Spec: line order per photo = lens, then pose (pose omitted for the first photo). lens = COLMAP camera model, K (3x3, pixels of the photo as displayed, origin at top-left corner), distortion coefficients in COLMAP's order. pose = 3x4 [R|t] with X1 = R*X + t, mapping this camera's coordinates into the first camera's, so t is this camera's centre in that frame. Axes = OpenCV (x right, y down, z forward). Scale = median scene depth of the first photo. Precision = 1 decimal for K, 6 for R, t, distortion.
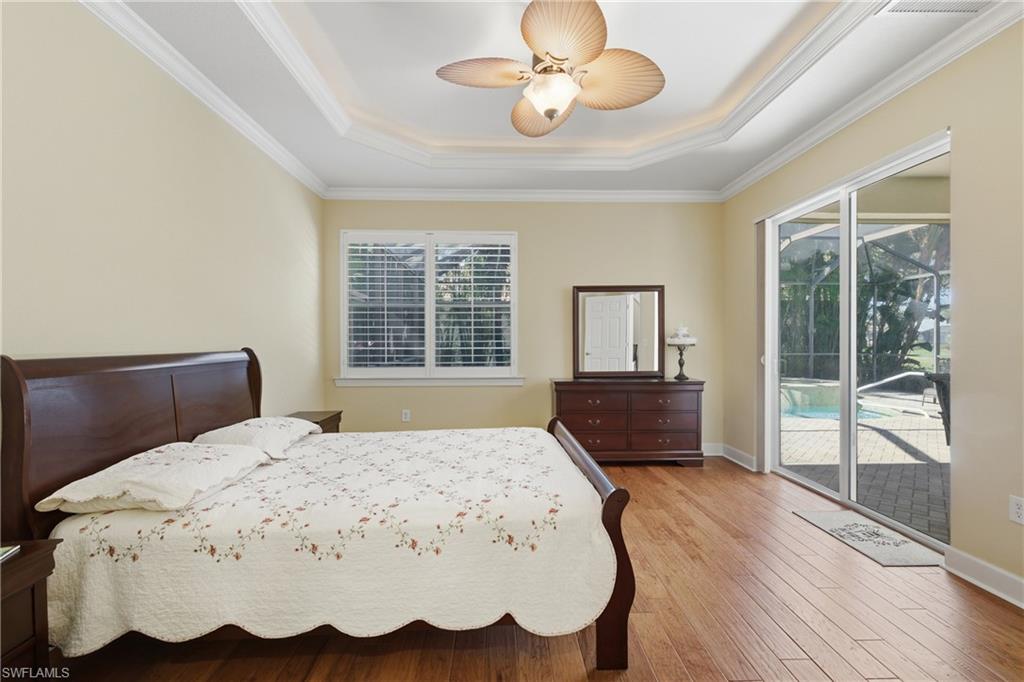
lens RADIAL K [[436.4, 0, 510.7], [0, 436.4, 337.2], [0, 0, 1]] dist [0.008354, -0.001856]
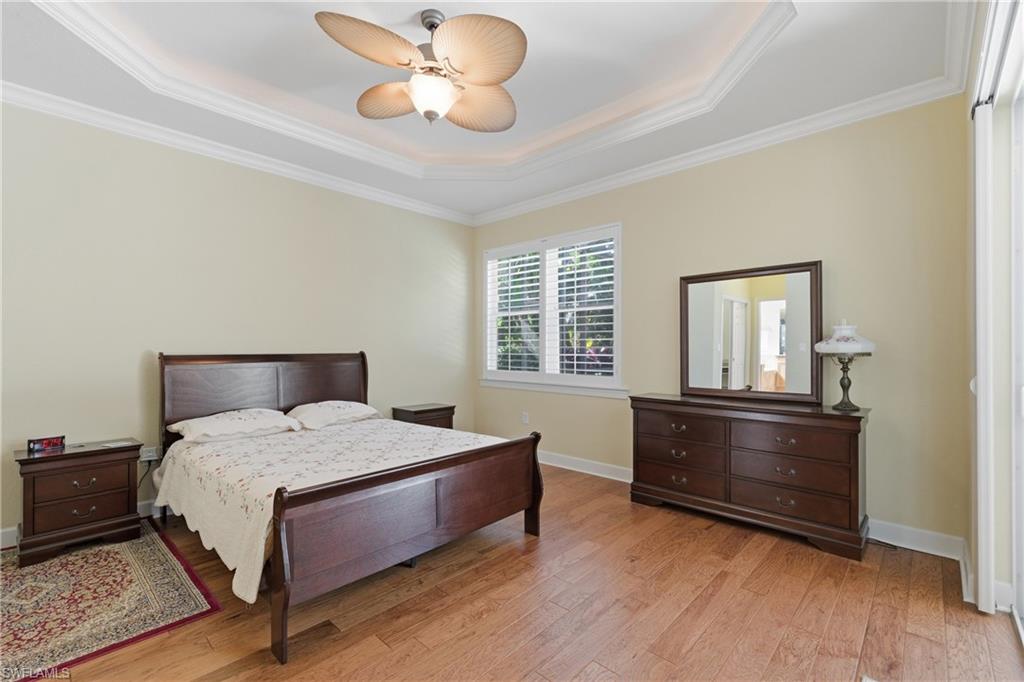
lens RADIAL K [[436.4, 0, 514.9], [0, 436.4, 343.5], [0, 0, 1]] dist [0.008354, -0.001856]
pose [[0.721065, -0.002303, -0.692864, 0.477907], [-0.003404, 0.999971, -0.006866, 0.008140], [0.692859, 0.007310, 0.721036, 0.231576]]
